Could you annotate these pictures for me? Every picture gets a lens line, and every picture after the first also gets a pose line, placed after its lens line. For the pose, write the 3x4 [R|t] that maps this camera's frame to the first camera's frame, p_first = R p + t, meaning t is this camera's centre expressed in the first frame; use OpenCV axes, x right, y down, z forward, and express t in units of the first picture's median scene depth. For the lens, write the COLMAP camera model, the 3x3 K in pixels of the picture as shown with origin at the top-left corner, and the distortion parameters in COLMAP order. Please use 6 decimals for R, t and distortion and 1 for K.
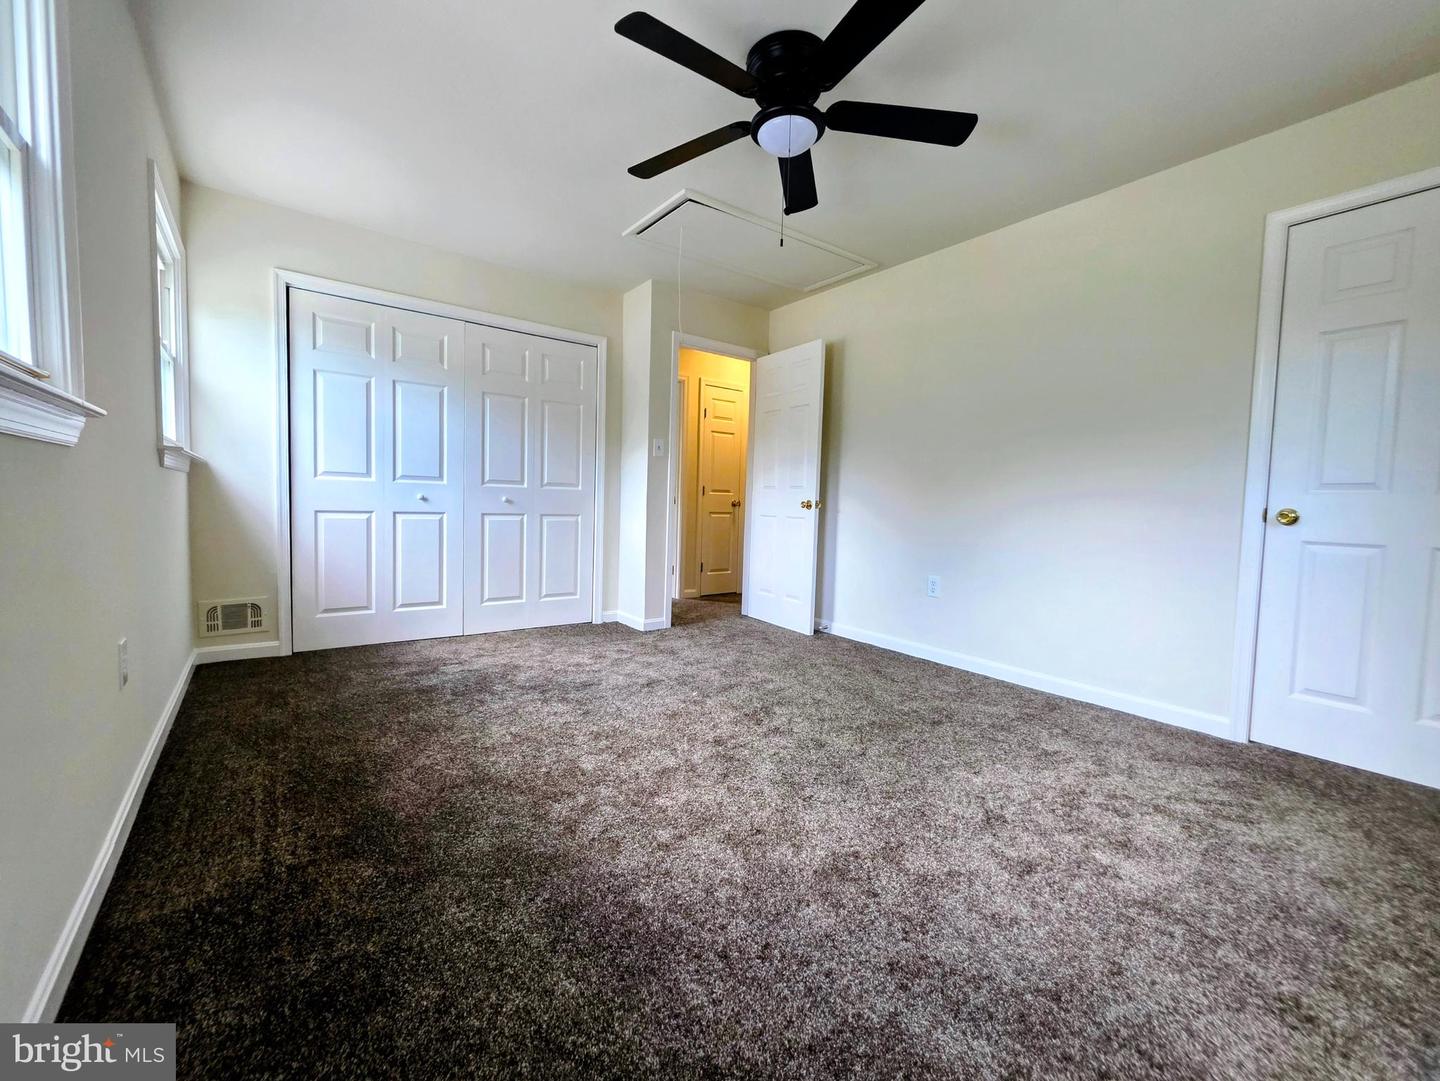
lens RADIAL K [[594.3, 0, 720.8], [0, 594.3, 539.7], [0, 0, 1]] dist [0.002807, -0.000702]
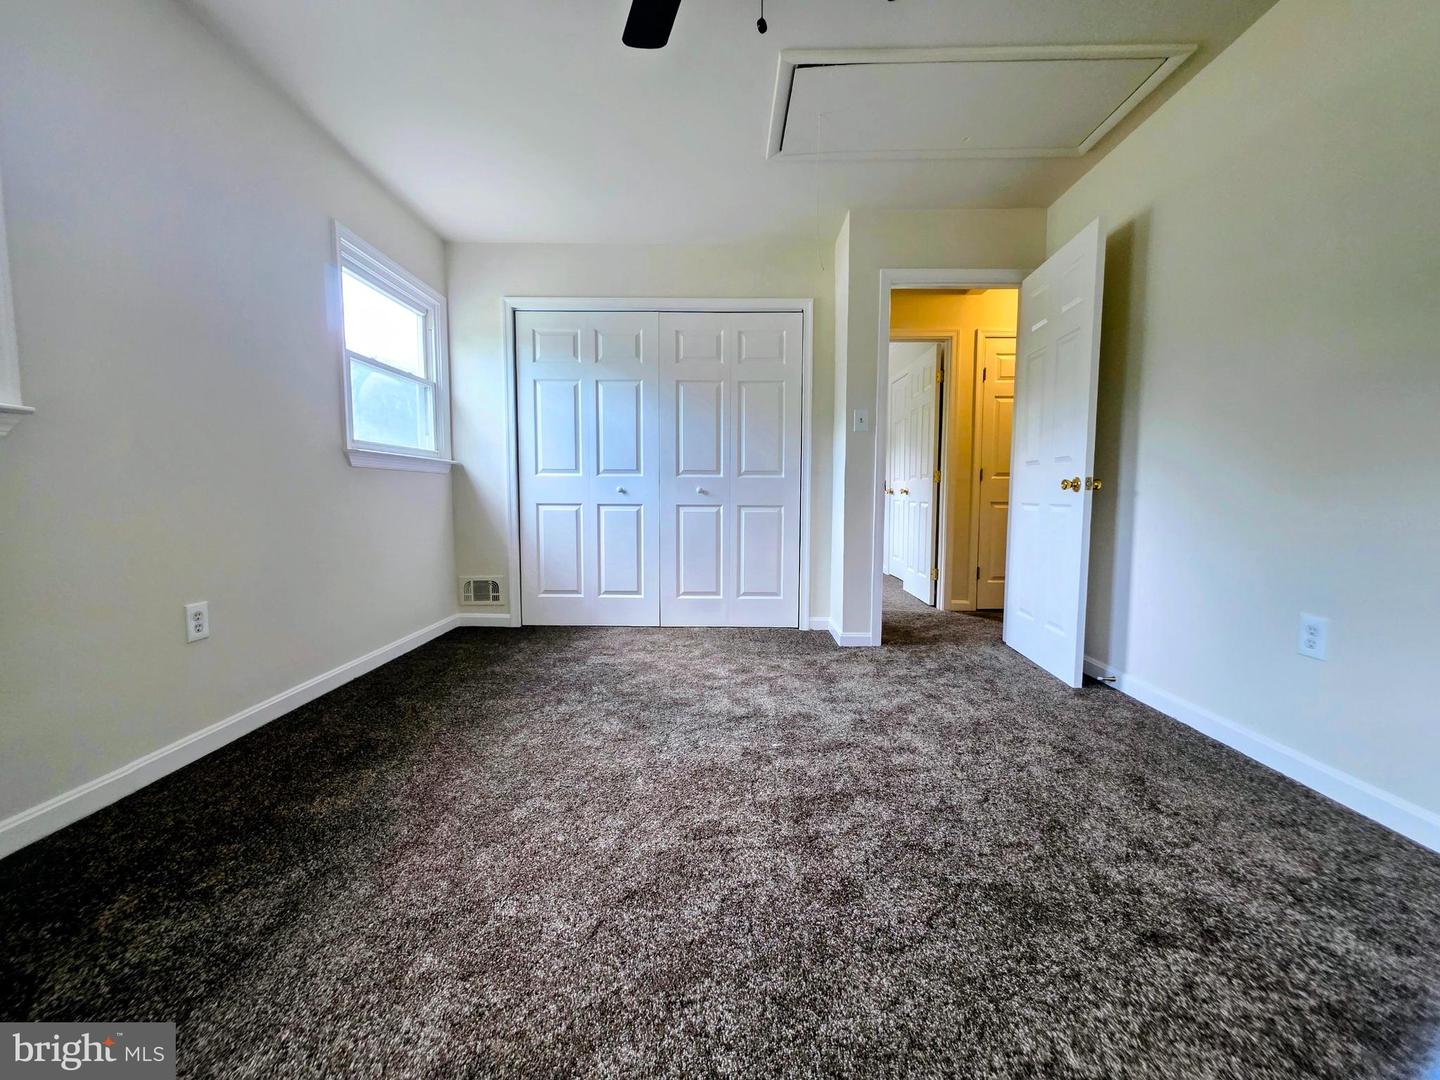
lens RADIAL K [[574.5, 0, 720.0], [0, 574.5, 540.0], [0, 0, 1]] dist [0.001034, 0.000190]
pose [[0.794563, 0.022462, -0.606766, 0.289650], [-0.019433, 0.999744, 0.011562, 0.001733], [0.606870, 0.002605, 0.794797, 0.359898]]
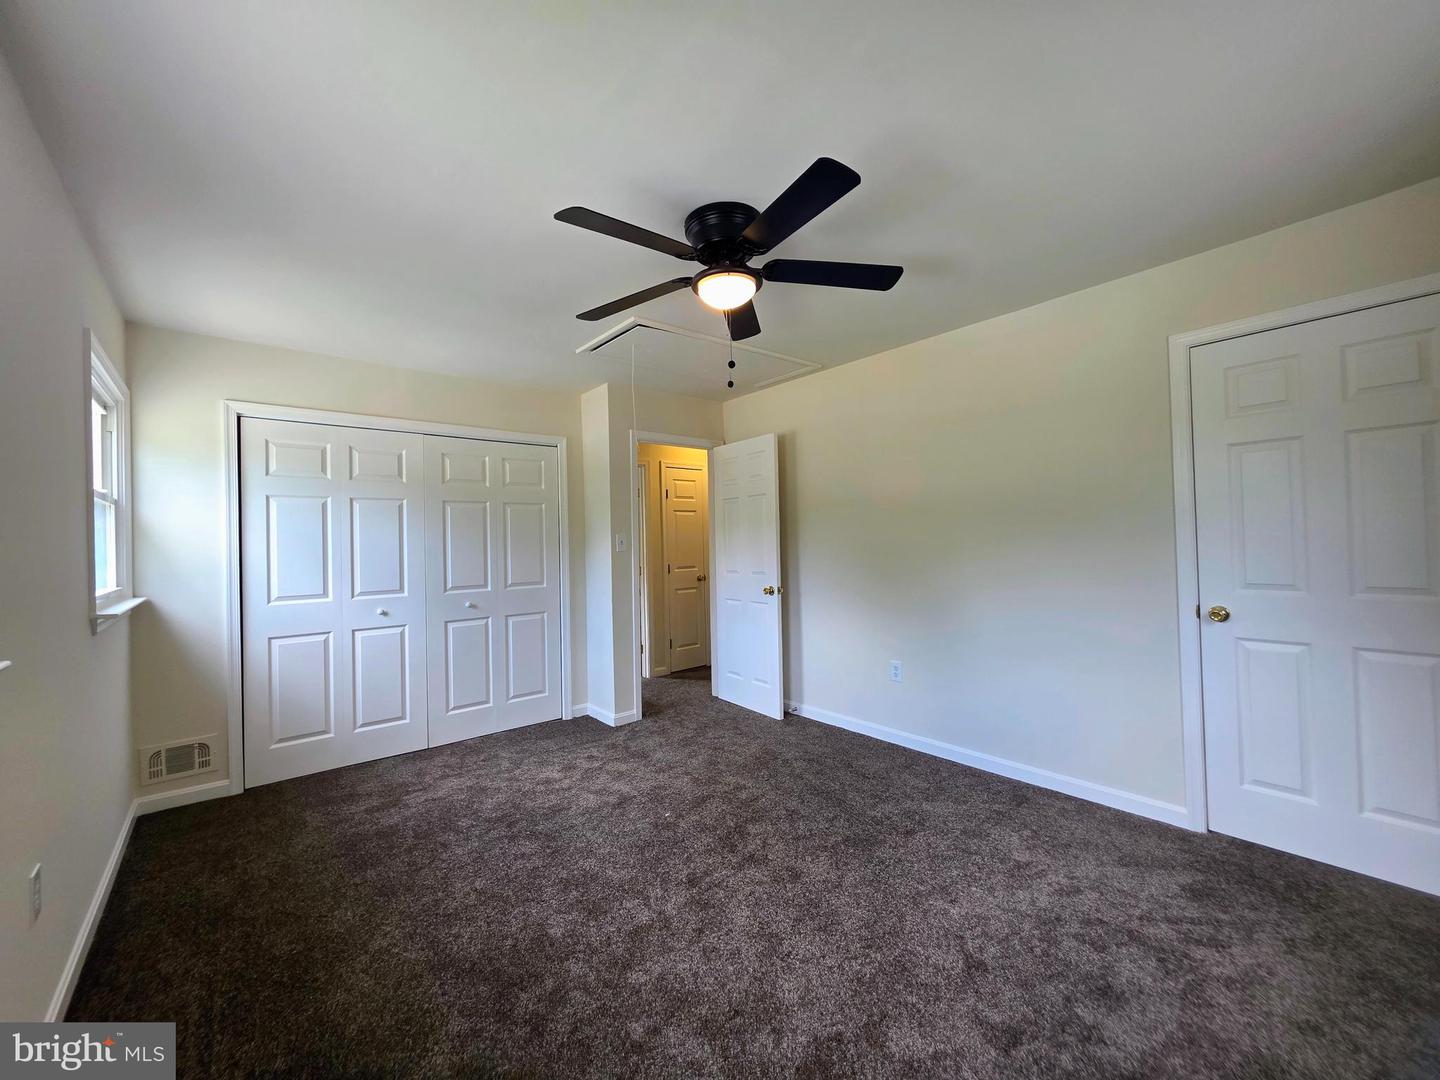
lens RADIAL K [[574.5, 0, 720.0], [0, 574.5, 540.0], [0, 0, 1]] dist [0.001034, 0.000190]
pose [[0.997127, -0.052427, 0.054679, 0.013657], [0.056075, 0.996145, -0.067453, -0.110905], [-0.050932, 0.070325, 0.996223, 0.013172]]
